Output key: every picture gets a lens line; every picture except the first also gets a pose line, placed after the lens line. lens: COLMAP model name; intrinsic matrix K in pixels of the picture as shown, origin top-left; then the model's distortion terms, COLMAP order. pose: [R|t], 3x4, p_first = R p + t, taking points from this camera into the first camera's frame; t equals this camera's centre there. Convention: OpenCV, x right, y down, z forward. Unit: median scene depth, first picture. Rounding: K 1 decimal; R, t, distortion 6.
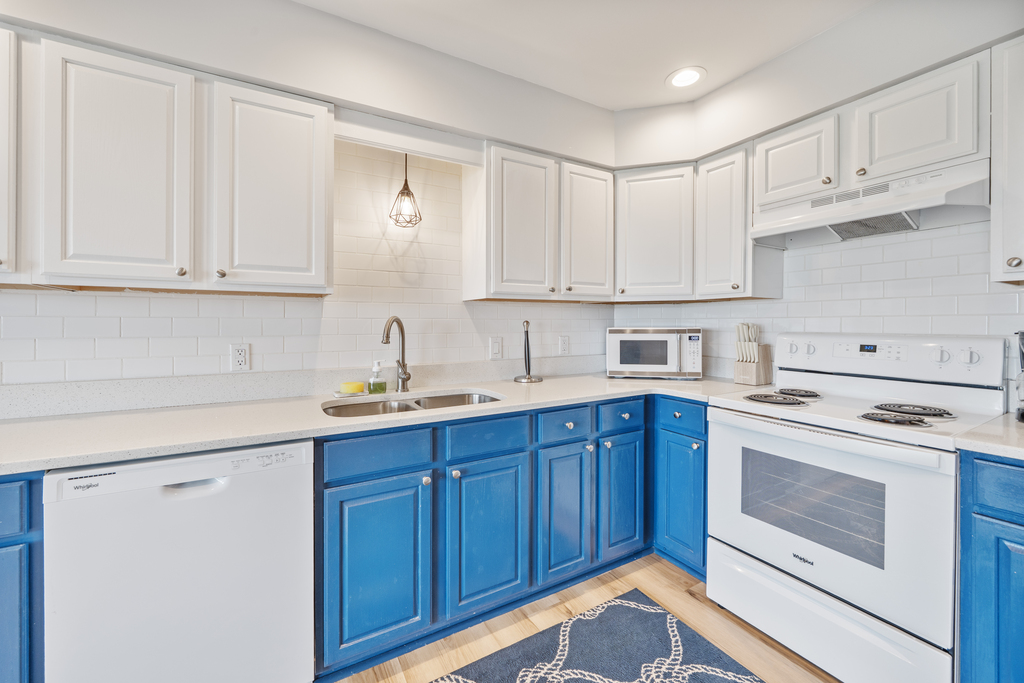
lens RADIAL K [[406.6, 0, 507.6], [0, 406.6, 322.6], [0, 0, 1]] dist [-0.003100, -0.000357]
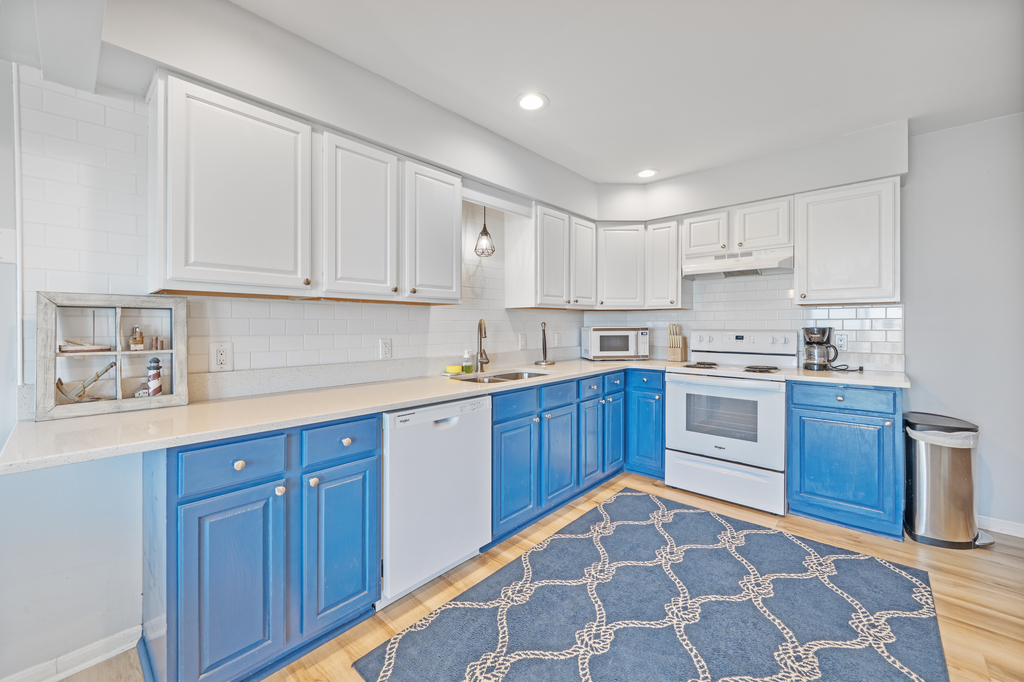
lens RADIAL K [[406.6, 0, 507.6], [0, 406.6, 322.1], [0, 0, 1]] dist [-0.003100, -0.000357]
pose [[0.951922, 0.001945, 0.306333, -0.623598], [-0.000483, 0.999988, -0.004847, 0.002138], [-0.306339, 0.004466, 0.951912, -0.398874]]
